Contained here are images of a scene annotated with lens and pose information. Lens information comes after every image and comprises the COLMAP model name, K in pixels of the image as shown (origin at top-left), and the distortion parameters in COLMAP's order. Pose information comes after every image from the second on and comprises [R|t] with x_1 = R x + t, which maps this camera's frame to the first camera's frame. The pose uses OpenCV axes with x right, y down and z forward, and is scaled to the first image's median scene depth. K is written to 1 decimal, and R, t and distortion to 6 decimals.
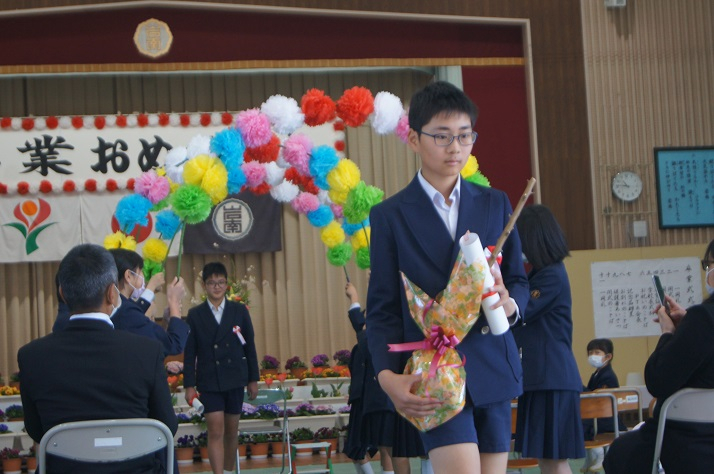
lens RADIAL K [[1600.7, 0, 355.0], [0, 1600.7, 245.1], [0, 0, 1]] dist [0.012720, 0.000000]
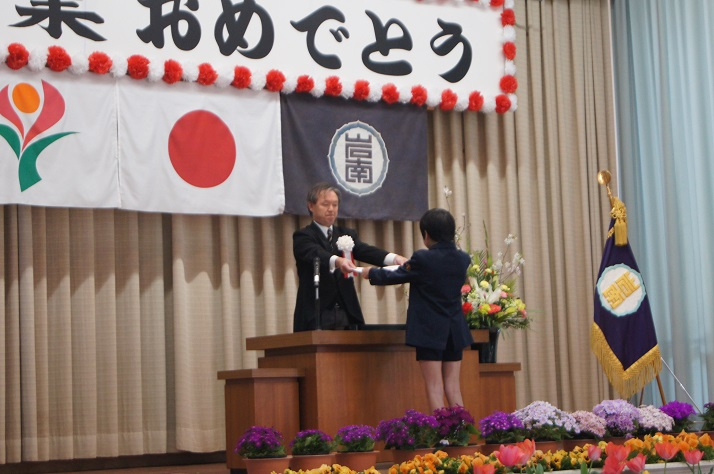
lens RADIAL K [[1600.7, 0, 348.5], [0, 1600.7, 247.4], [0, 0, 1]] dist [0.012720, 0.000000]
pose [[0.904244, 0.059868, 0.422798, -0.317728], [-0.043536, 0.997889, -0.048189, 0.042406], [-0.424790, 0.025168, 0.904942, 0.507347]]
